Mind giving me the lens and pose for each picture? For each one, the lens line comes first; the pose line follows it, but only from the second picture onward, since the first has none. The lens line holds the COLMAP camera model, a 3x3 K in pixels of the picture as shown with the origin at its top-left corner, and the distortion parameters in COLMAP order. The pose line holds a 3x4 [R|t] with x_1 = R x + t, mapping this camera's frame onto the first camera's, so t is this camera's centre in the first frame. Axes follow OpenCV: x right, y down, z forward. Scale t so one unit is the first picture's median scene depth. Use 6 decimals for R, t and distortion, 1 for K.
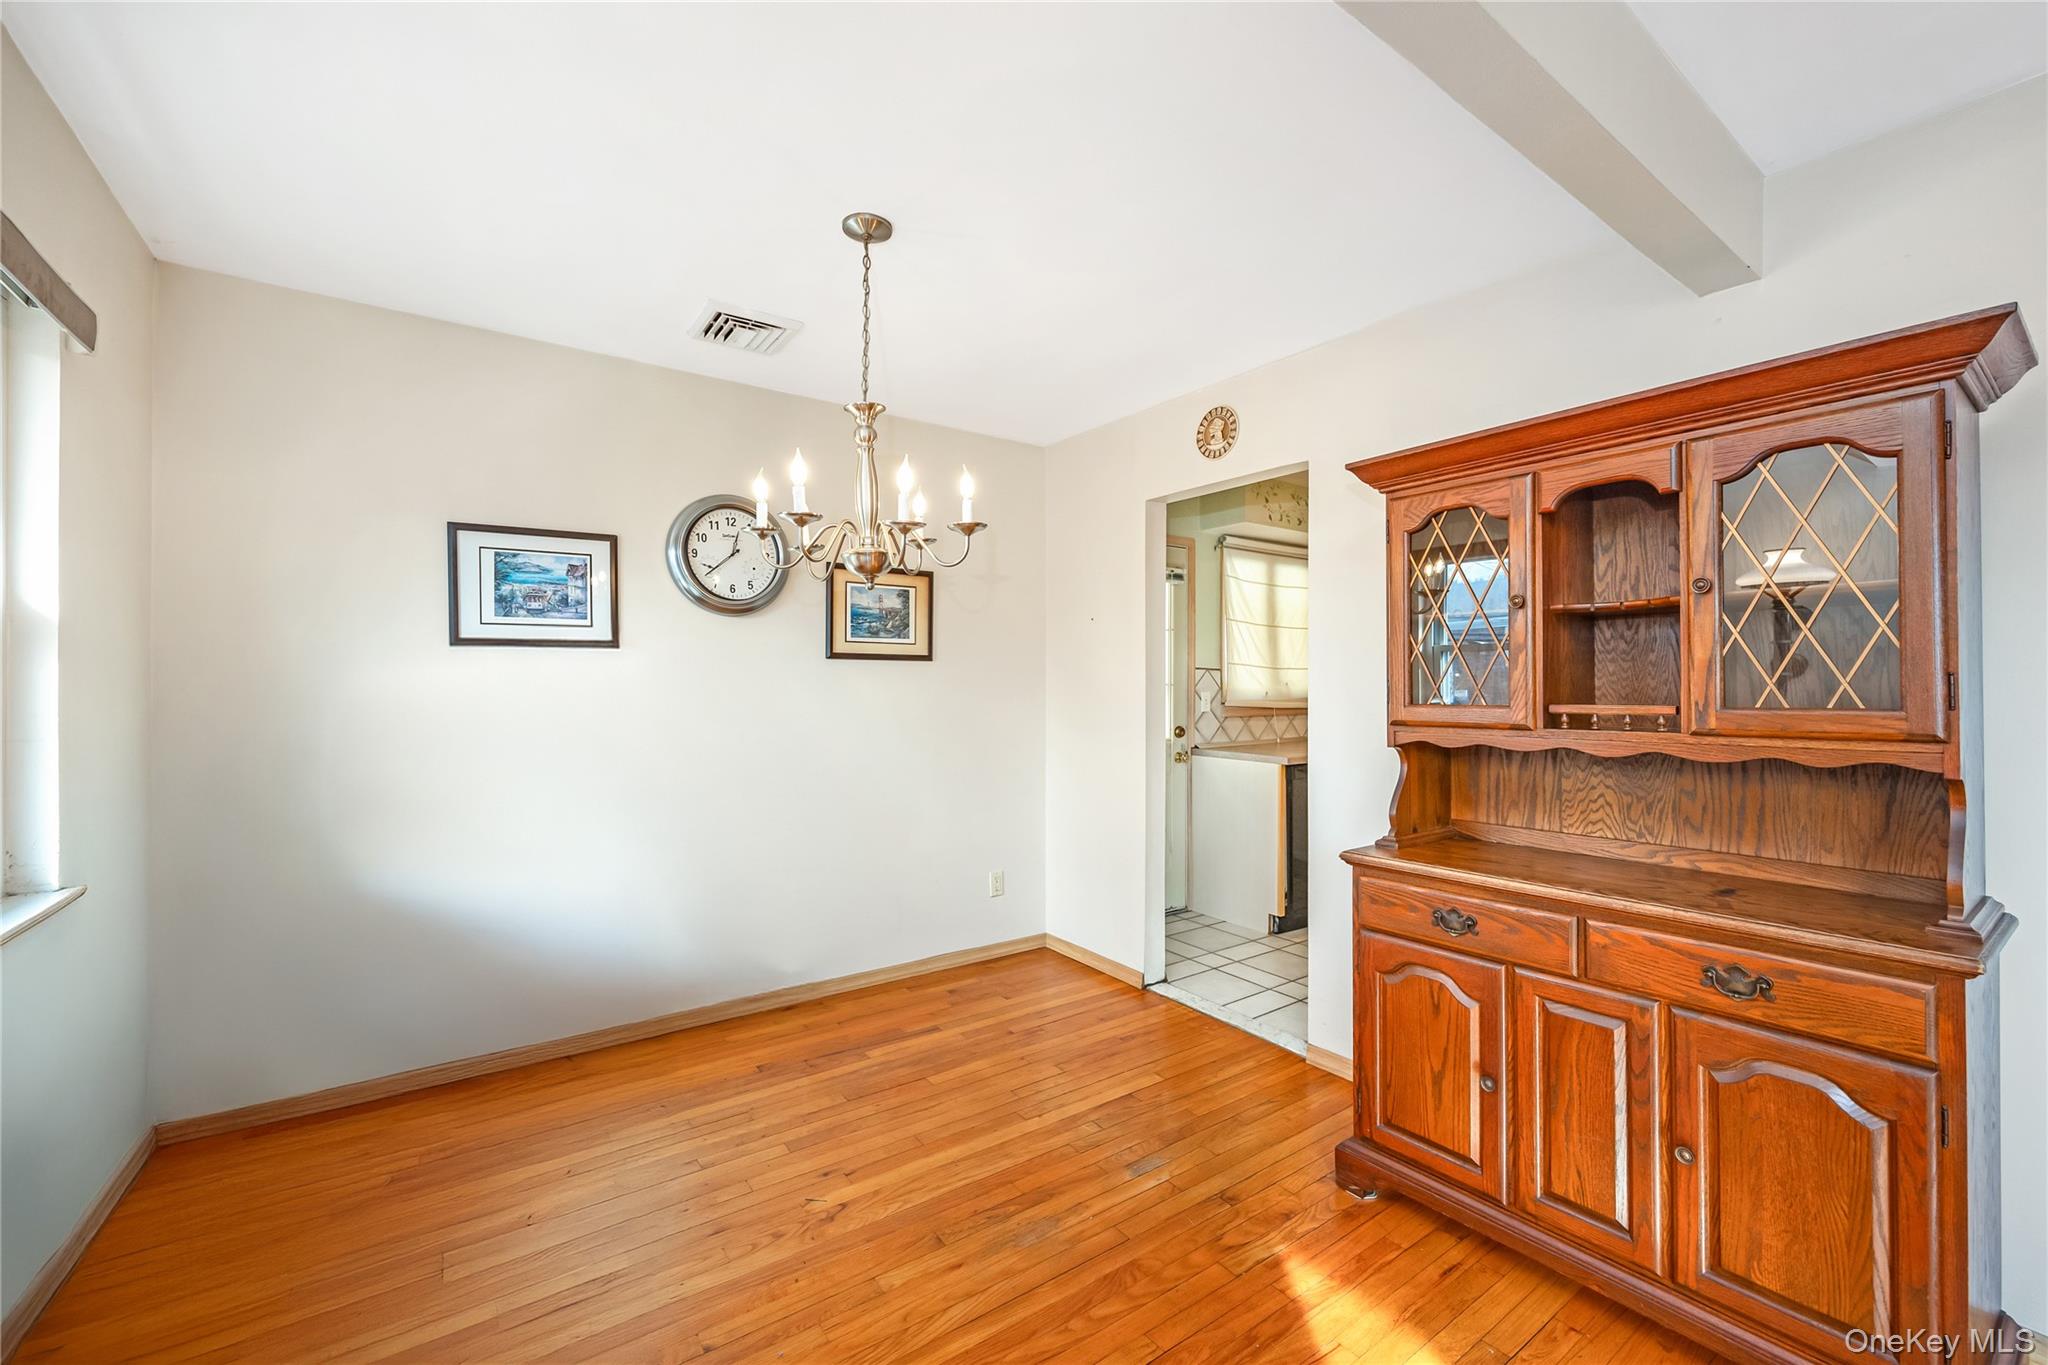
lens RADIAL K [[850.1, 0, 1026.3], [0, 850.1, 681.4], [0, 0, 1]] dist [0.001484, 0.000360]
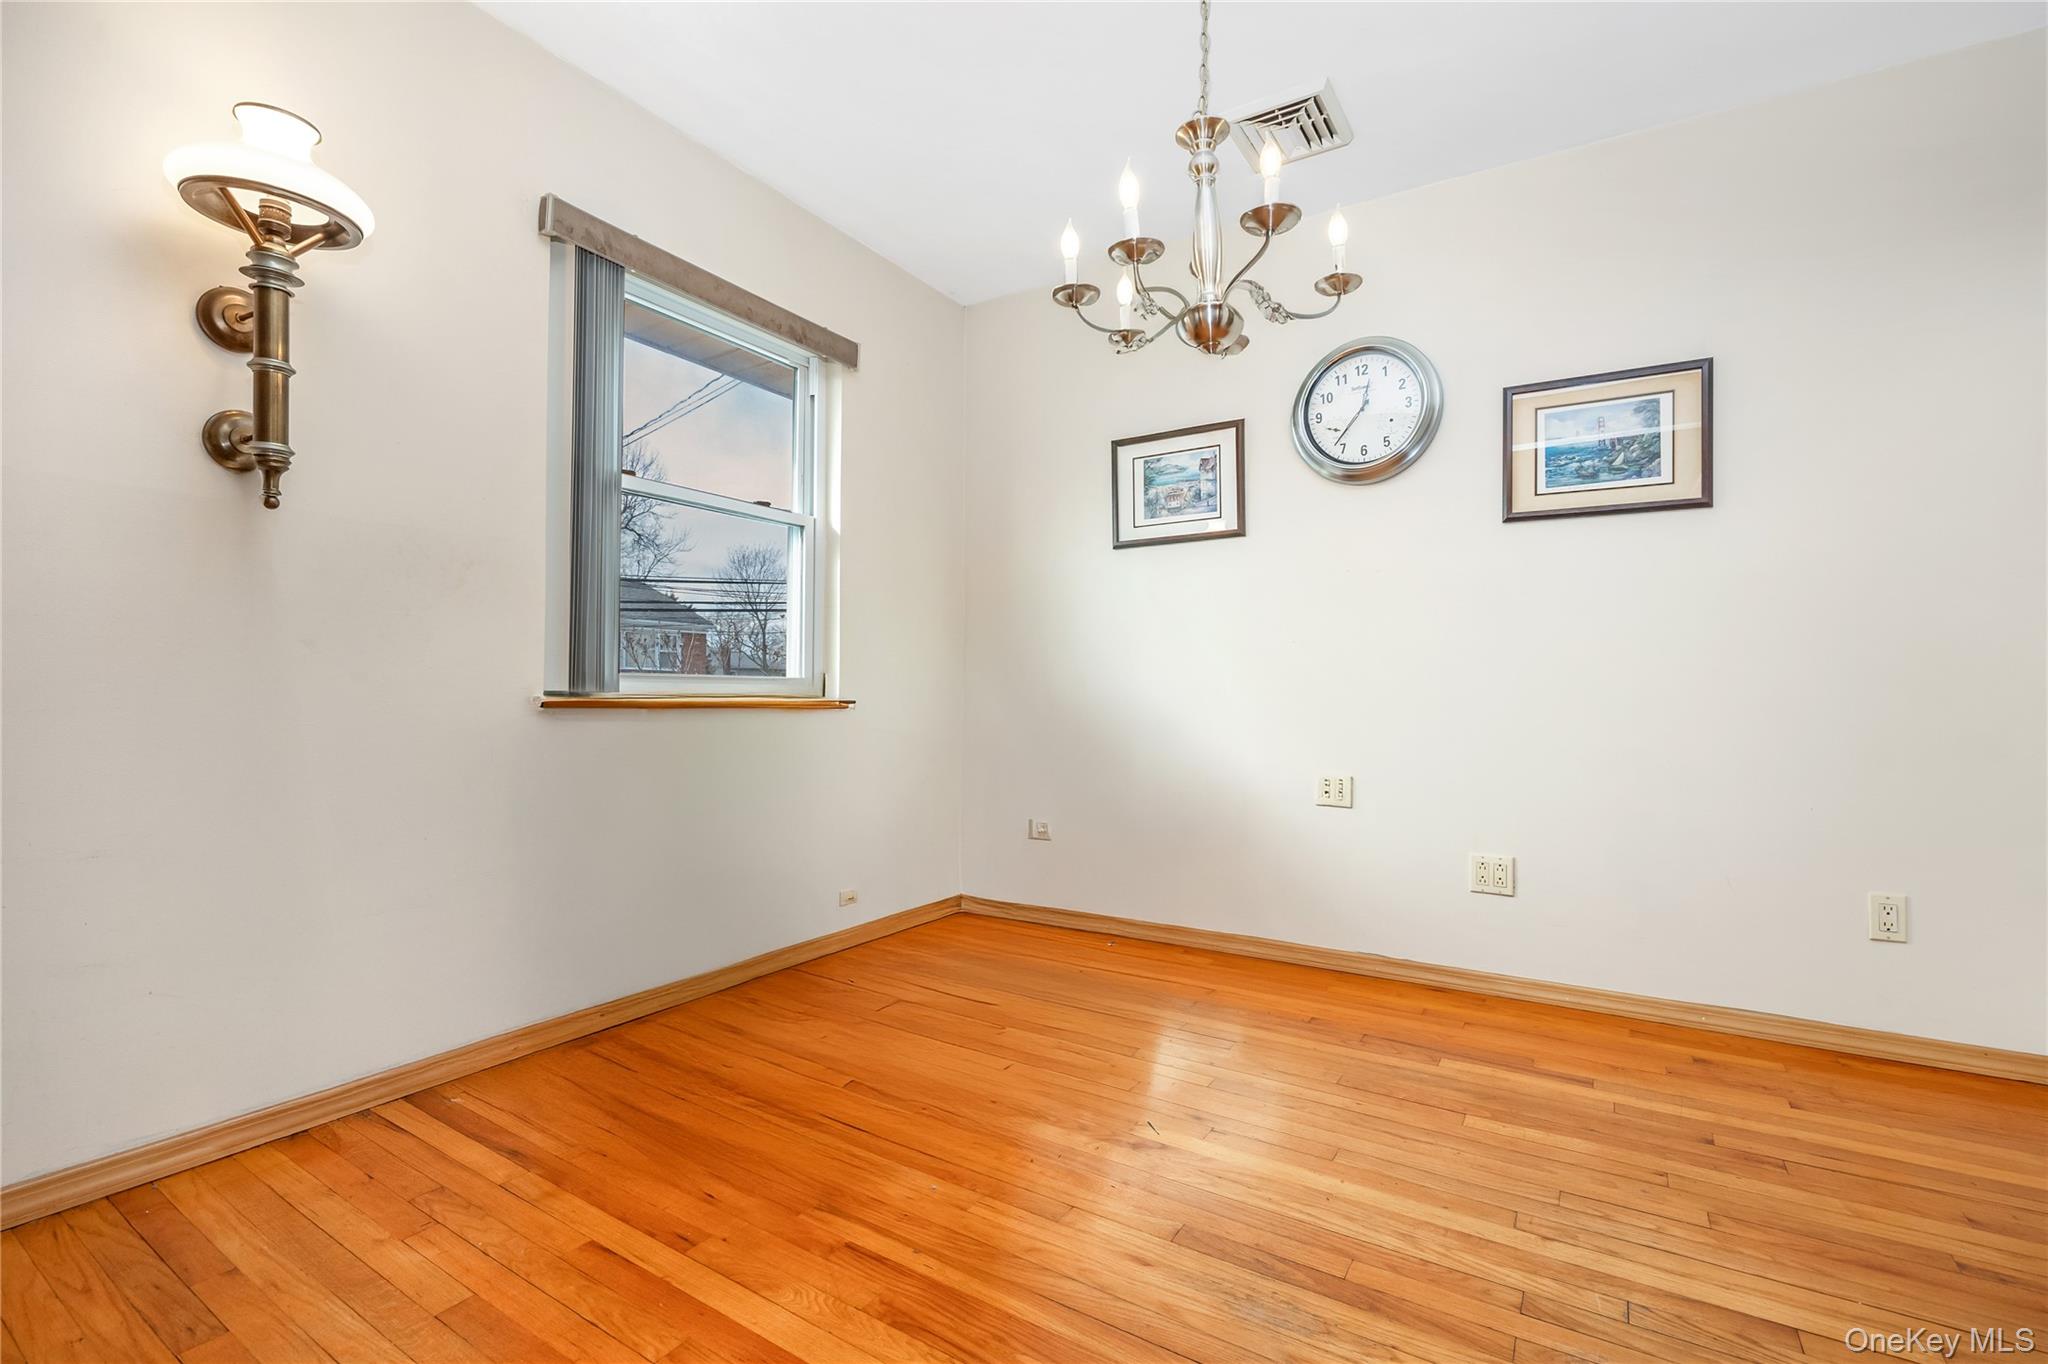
lens RADIAL K [[910.5, 0, 1018.4], [0, 910.5, 682.1], [0, 0, 1]] dist [-0.004897, -0.000043]
pose [[0.372155, -0.004927, -0.928157, 0.372698], [-0.006211, 0.999950, -0.007798, 0.133663], [0.928150, 0.008666, 0.372106, 0.392171]]
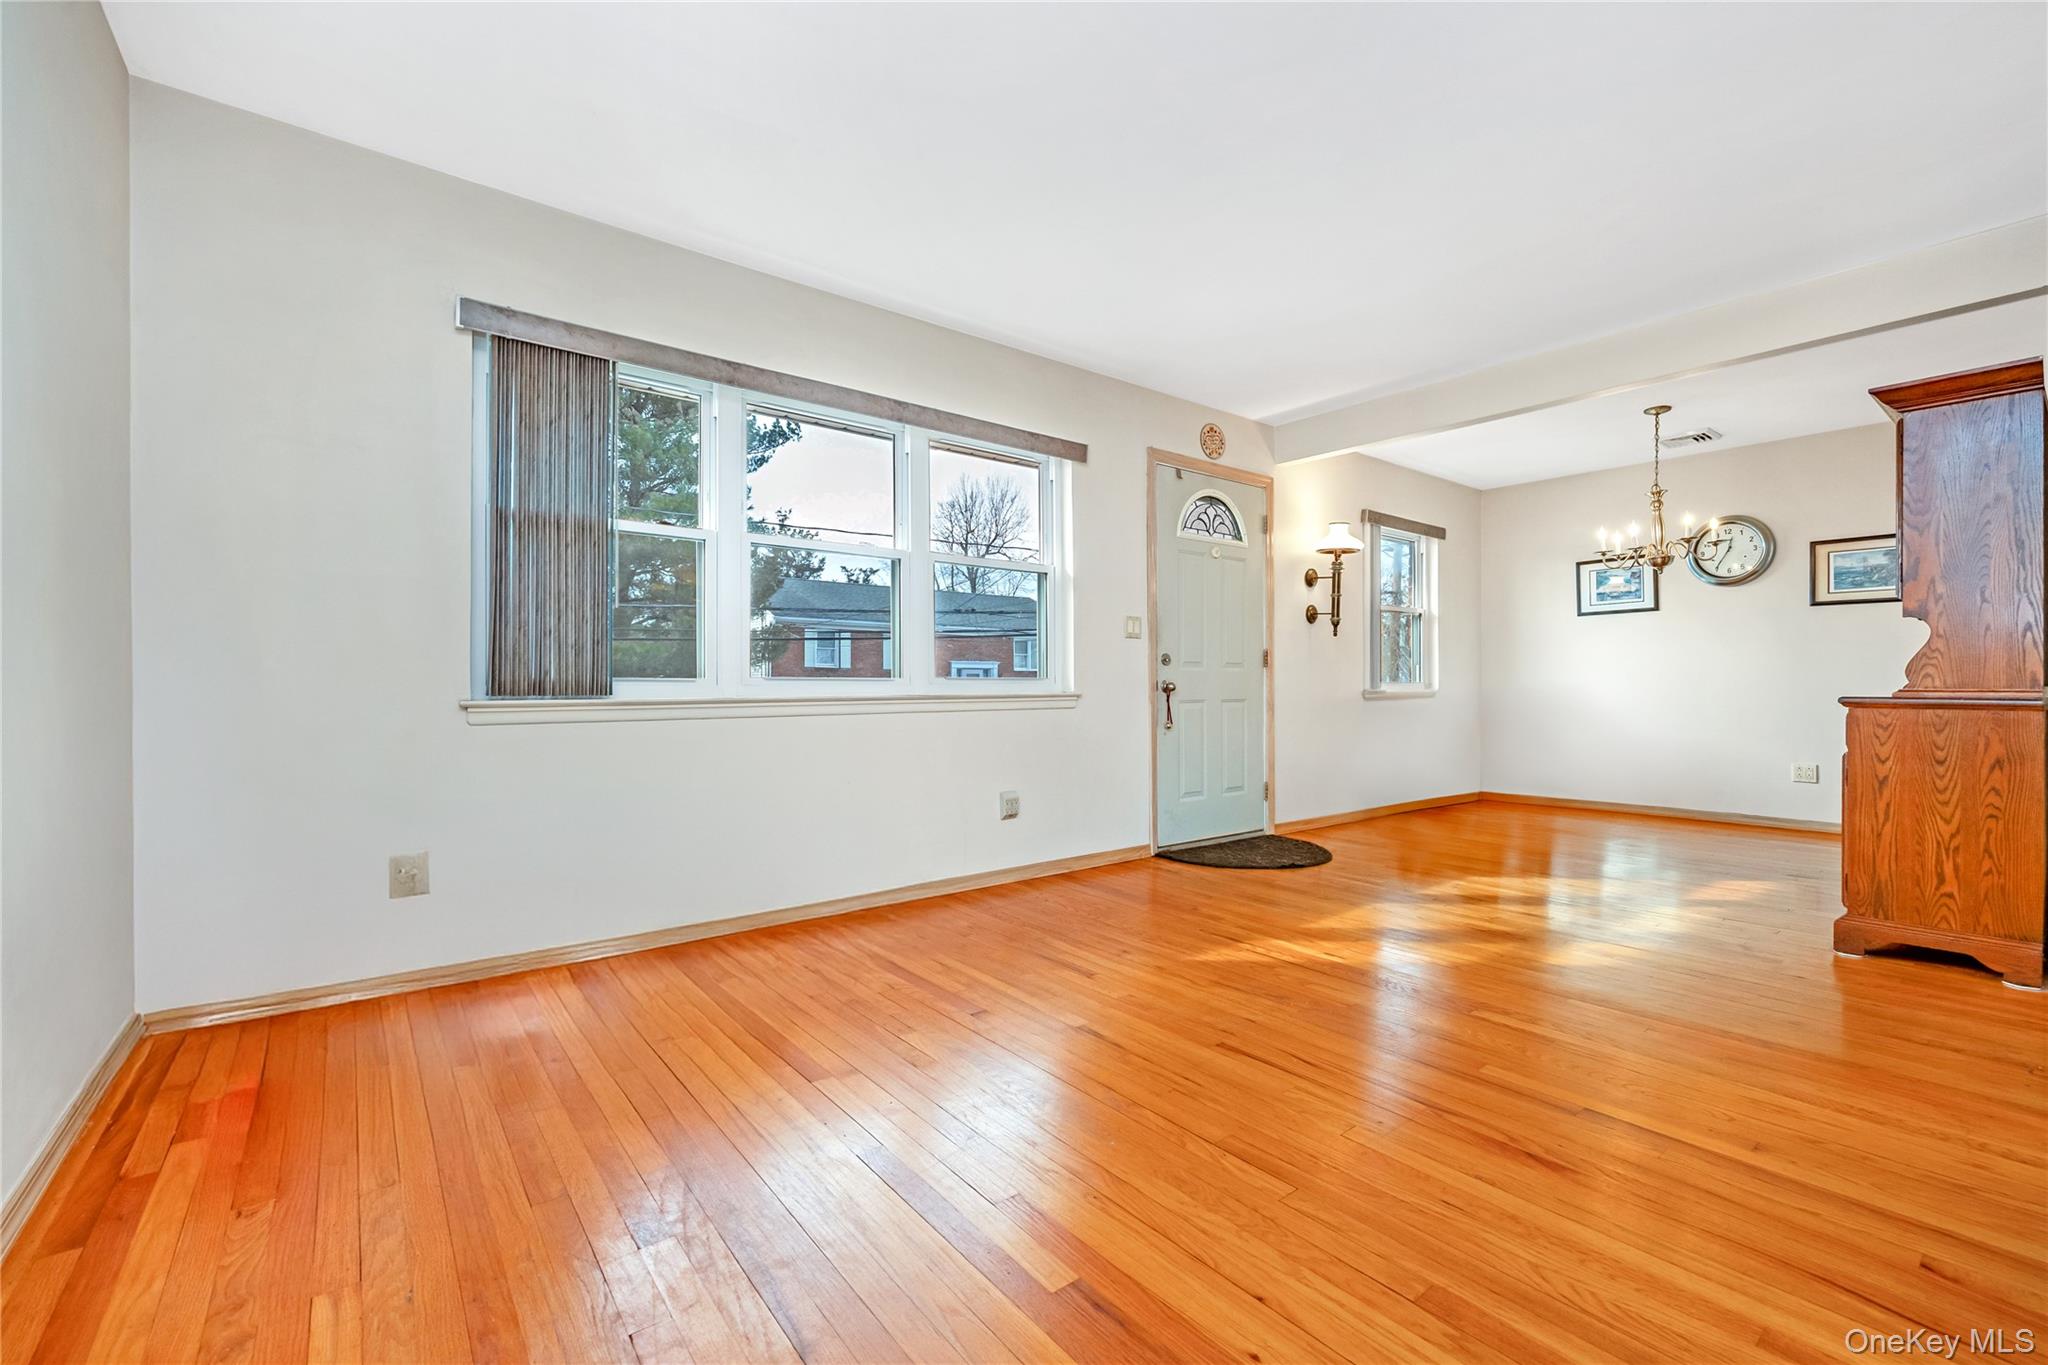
lens RADIAL K [[850.1, 0, 1024.5], [0, 850.1, 692.2], [0, 0, 1]] dist [0.001484, 0.000360]
pose [[0.049382, 0.009500, -0.998735, 1.398730], [0.008463, 0.999915, 0.009929, 0.115085], [0.998744, -0.008943, 0.049297, -0.544243]]
